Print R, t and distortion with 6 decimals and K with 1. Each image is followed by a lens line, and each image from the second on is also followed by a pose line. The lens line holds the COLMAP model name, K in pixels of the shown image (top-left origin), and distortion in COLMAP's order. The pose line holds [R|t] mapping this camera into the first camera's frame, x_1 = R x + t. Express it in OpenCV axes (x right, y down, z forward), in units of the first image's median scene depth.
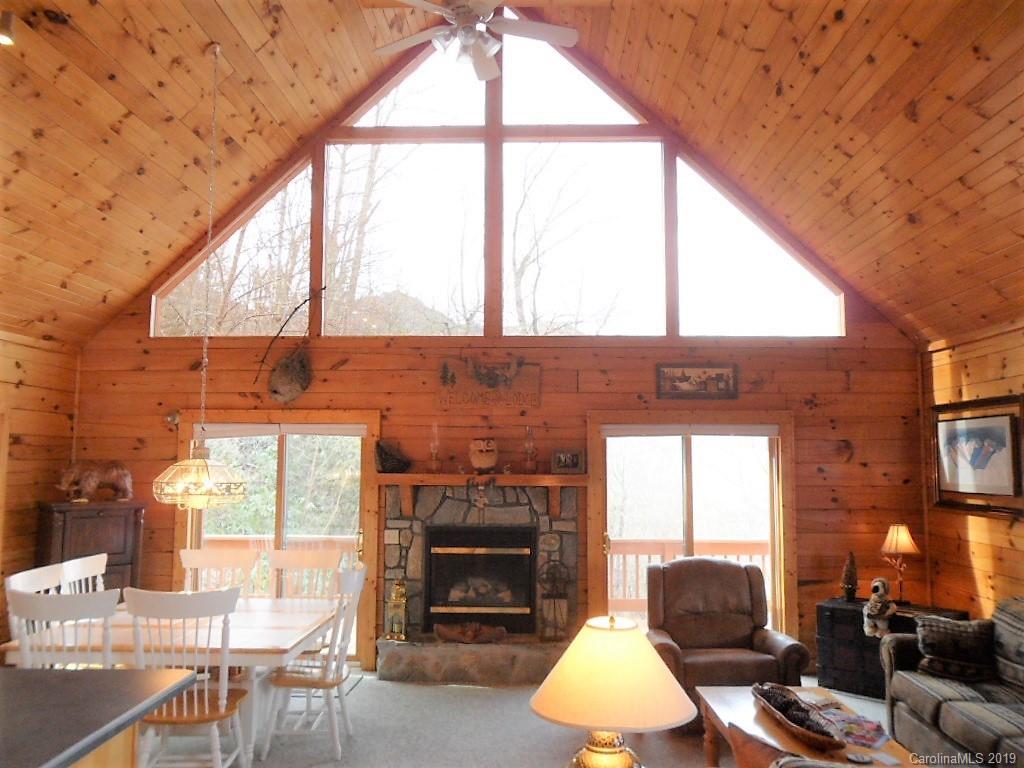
lens RADIAL K [[829.9, 0, 520.6], [0, 829.9, 375.5], [0, 0, 1]] dist [-0.038920, 0.034138]
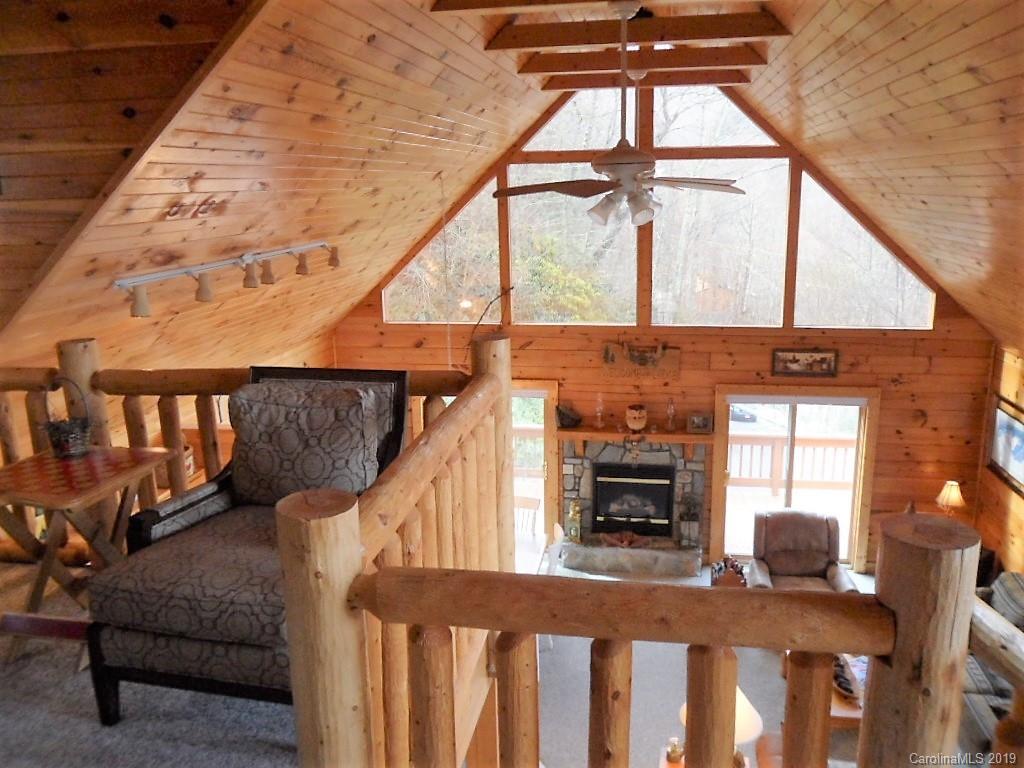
lens RADIAL K [[829.9, 0, 520.9], [0, 829.9, 378.0], [0, 0, 1]] dist [-0.038920, 0.034138]
pose [[0.989392, 0.012343, -0.144746, -0.035209], [0.034630, 0.947619, 0.317519, -0.393409], [0.141083, -0.319164, 0.937139, -0.262921]]
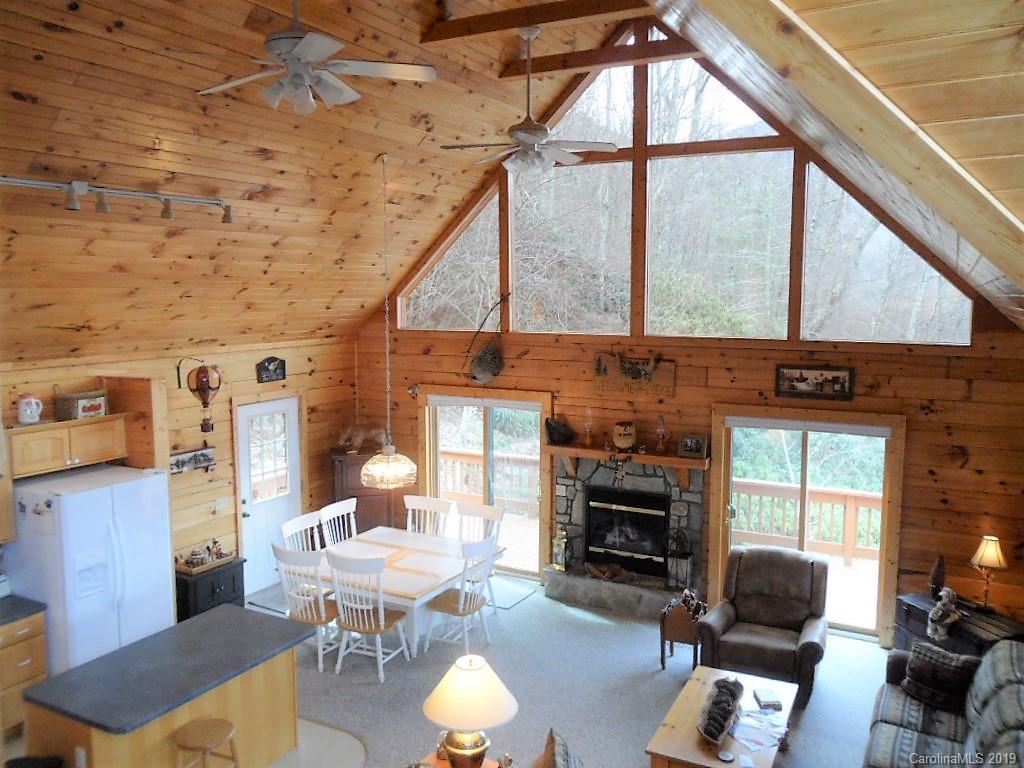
lens RADIAL K [[829.9, 0, 517.8], [0, 829.9, 377.9], [0, 0, 1]] dist [-0.038920, 0.034138]
pose [[0.895059, 0.044345, -0.443737, 0.349527], [0.044358, 0.981255, 0.187537, -0.222434], [0.443736, -0.187540, 0.876315, -0.128417]]
